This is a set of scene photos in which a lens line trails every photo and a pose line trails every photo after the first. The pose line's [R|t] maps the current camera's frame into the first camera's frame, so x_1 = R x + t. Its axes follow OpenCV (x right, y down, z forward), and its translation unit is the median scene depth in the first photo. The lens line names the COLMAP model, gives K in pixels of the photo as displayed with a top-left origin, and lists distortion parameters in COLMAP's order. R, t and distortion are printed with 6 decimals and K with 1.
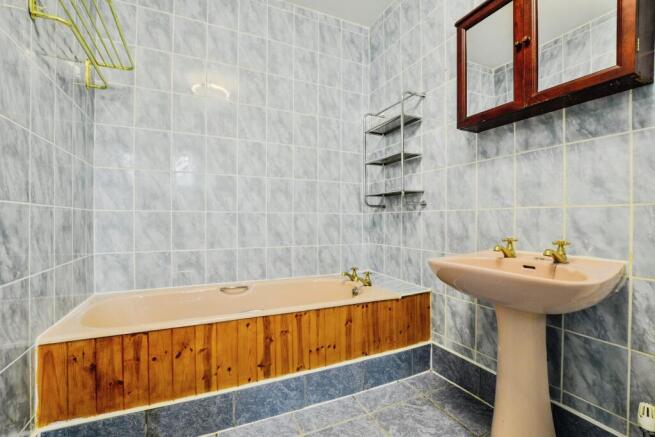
lens RADIAL K [[302.5, 0, 327.5], [0, 302.5, 220.3], [0, 0, 1]] dist [-0.013998, 0.000257]
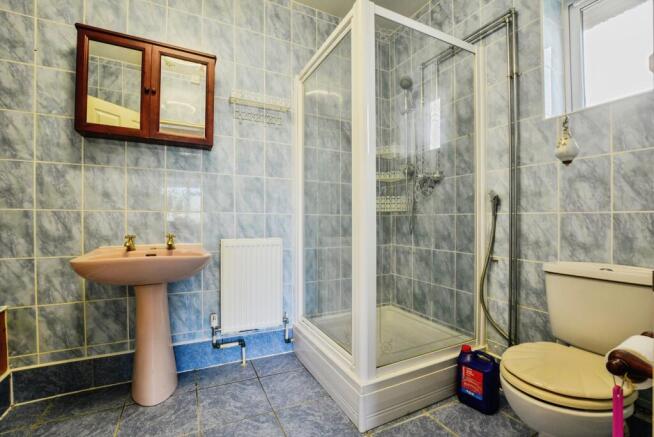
lens RADIAL K [[285.9, 0, 328.7], [0, 285.9, 219.6], [0, 0, 1]] dist [0.000285, 0.000026]
pose [[-0.035751, 0.017011, 0.999216, -0.532059], [0.009575, 0.999815, -0.016679, 0.020541], [-0.999315, 0.008971, -0.035907, 0.194319]]
